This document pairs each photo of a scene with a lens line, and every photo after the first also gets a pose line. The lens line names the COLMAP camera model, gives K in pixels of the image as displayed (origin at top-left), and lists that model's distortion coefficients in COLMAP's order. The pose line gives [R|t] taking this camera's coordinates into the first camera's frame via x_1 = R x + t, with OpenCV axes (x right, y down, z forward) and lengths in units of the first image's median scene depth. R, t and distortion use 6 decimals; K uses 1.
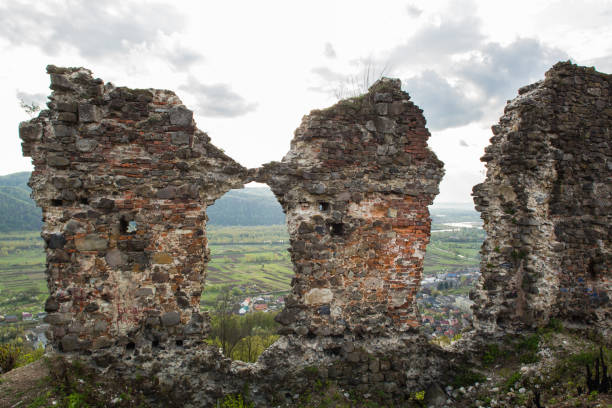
lens RADIAL K [[452.1, 0, 297.6], [0, 452.1, 200.3], [0, 0, 1]] dist [-0.033670, 0.038430]
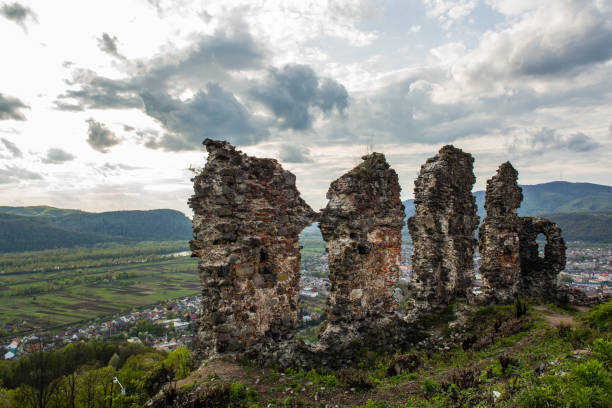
lens RADIAL K [[487.8, 0, 305.2], [0, 487.8, 199.5], [0, 0, 1]] dist [0.001053, -0.011247]
pose [[0.856534, -0.001872, 0.516088, -0.977976], [0.015975, 0.999610, -0.022888, -0.077881], [-0.515844, 0.027849, 0.856230, -0.355984]]
